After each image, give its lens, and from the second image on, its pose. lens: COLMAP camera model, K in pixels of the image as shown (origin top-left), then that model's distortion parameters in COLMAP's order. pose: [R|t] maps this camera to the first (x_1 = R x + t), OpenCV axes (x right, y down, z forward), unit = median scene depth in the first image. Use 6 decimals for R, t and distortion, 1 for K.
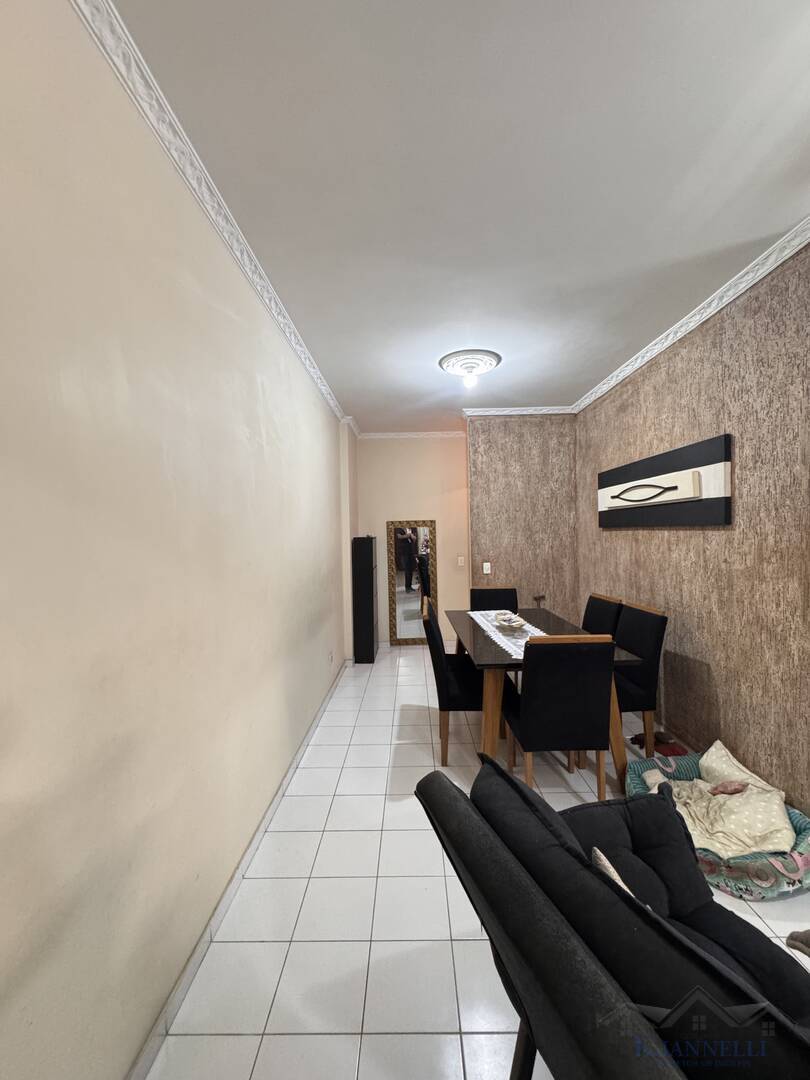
lens RADIAL K [[430.6, 0, 405.1], [0, 430.6, 535.5], [0, 0, 1]] dist [-0.007577, -0.000035]
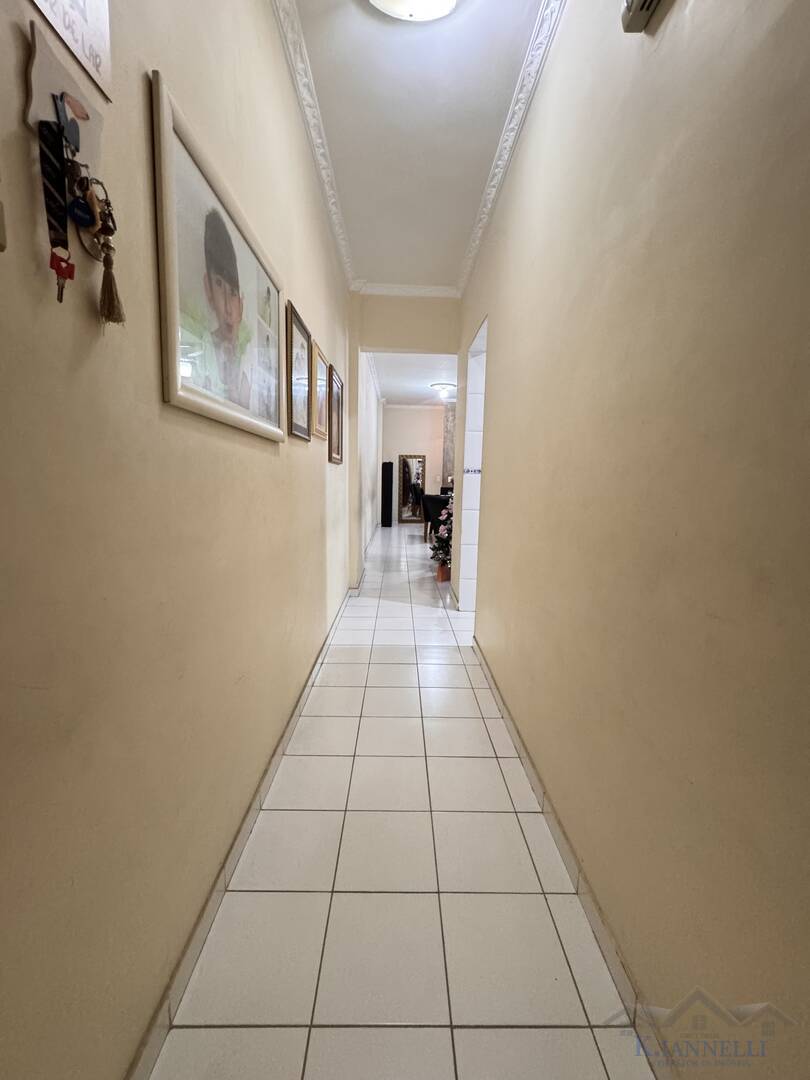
lens RADIAL K [[430.6, 0, 408.2], [0, 430.6, 542.5], [0, 0, 1]] dist [-0.007577, -0.000035]
pose [[0.998630, 0.034393, 0.039430, -0.186097], [-0.039880, 0.988166, 0.148110, 0.184454], [-0.033869, -0.149480, 0.988184, -2.534255]]
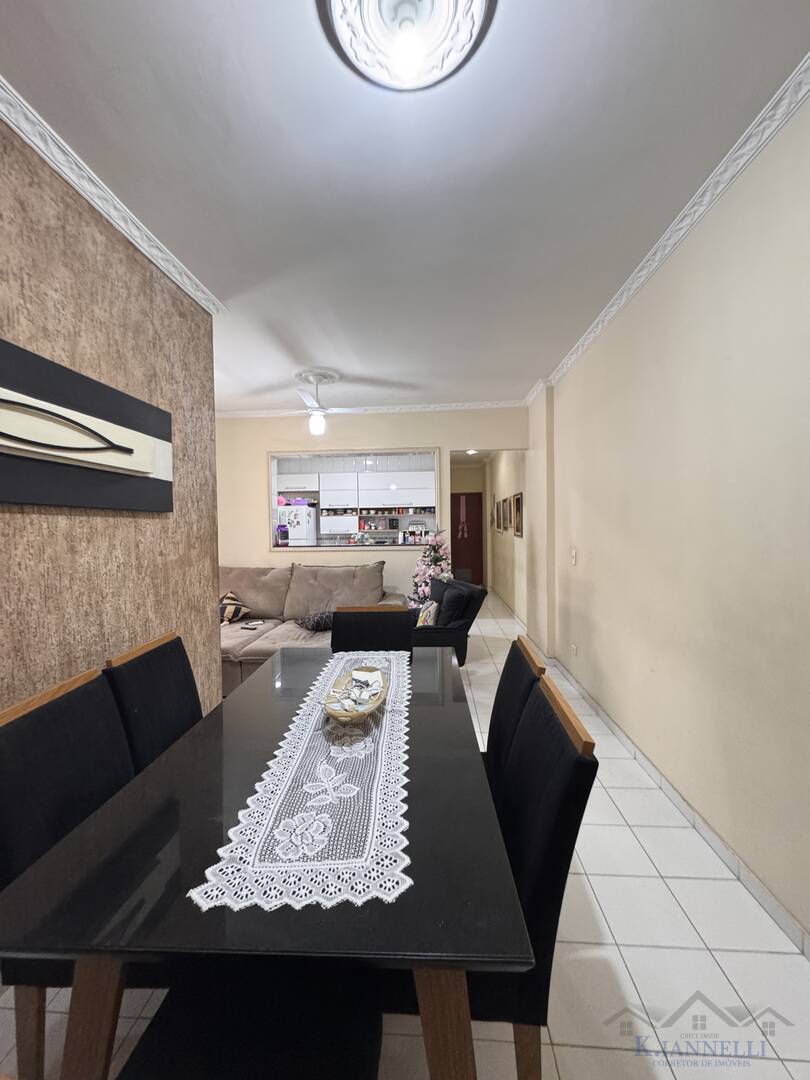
lens RADIAL K [[430.6, 0, 408.5], [0, 430.6, 534.7], [0, 0, 1]] dist [-0.007577, -0.000035]
pose [[-0.998669, 0.032390, 0.040137, 0.198089], [0.033463, 0.999092, 0.026357, 0.014029], [-0.039247, 0.027665, -0.998847, 1.786147]]
